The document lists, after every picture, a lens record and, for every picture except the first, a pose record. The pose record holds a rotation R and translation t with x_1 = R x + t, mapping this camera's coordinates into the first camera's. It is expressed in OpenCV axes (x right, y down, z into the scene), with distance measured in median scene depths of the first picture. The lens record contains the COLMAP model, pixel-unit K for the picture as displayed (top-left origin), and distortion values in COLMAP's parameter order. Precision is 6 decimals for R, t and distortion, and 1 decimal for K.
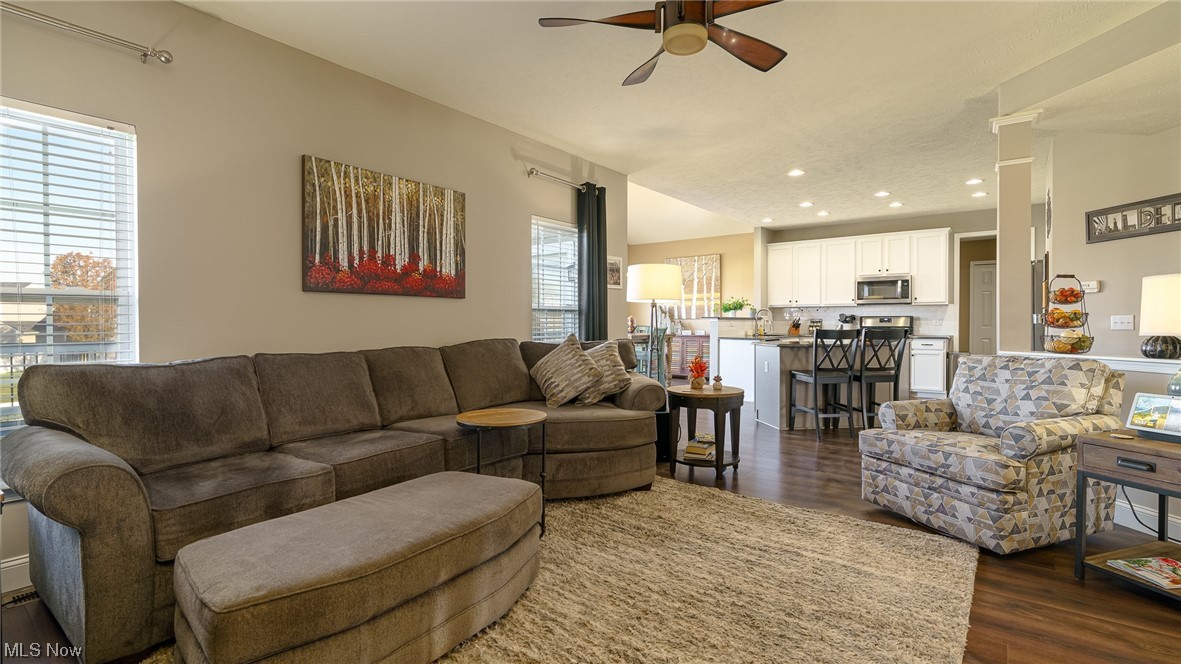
lens RADIAL K [[545.8, 0, 588.7], [0, 545.8, 328.6], [0, 0, 1]] dist [-0.003142, 0.001022]
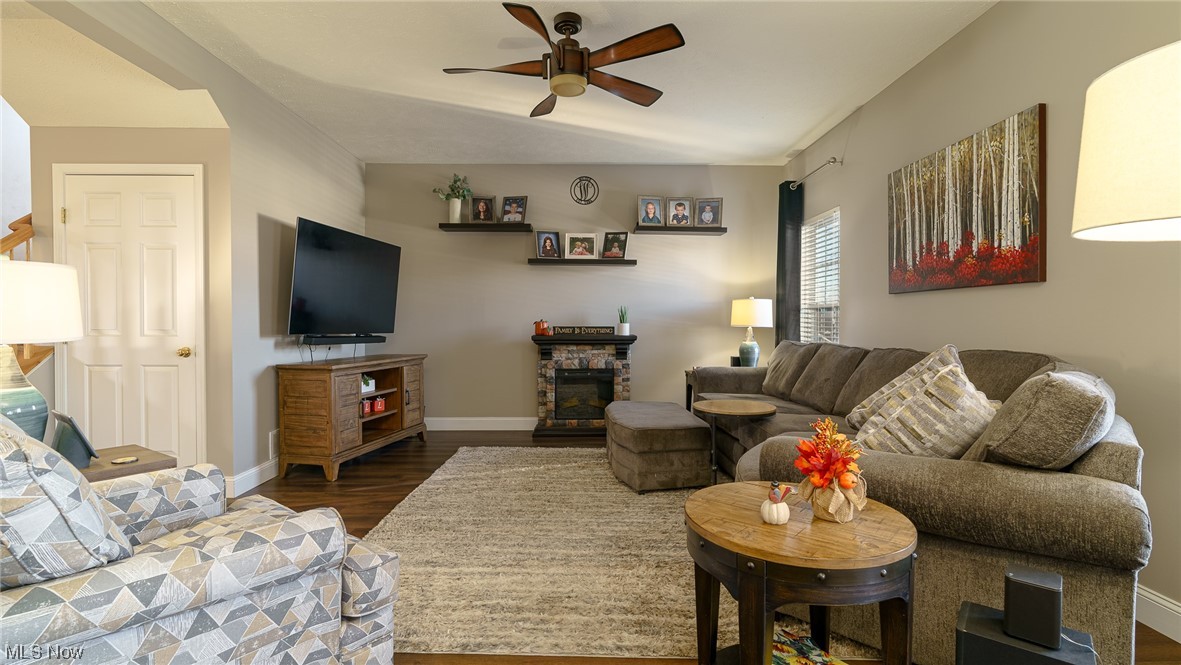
lens RADIAL K [[545.8, 0, 594.8], [0, 545.8, 329.8], [0, 0, 1]] dist [-0.003142, 0.001022]
pose [[-0.777310, 0.008320, -0.629062, 0.588769], [-0.009708, 0.999635, 0.025217, -0.014867], [0.629042, 0.025708, -0.776946, 1.310997]]
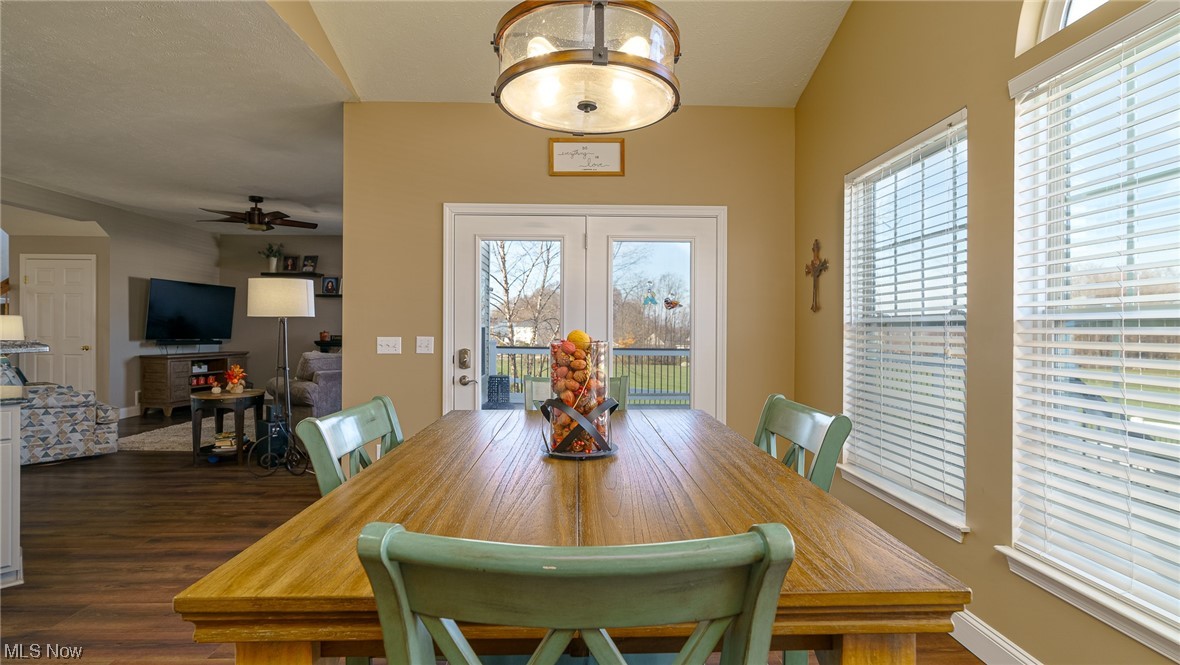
lens RADIAL K [[543.4, 0, 594.9], [0, 543.4, 330.0], [0, 0, 1]] dist [0.000057, -0.000450]
pose [[-0.767102, -0.002241, -0.641521, 0.394593], [-0.014675, 0.999794, 0.014055, -0.062007], [0.641357, 0.020196, -0.766977, 2.752403]]
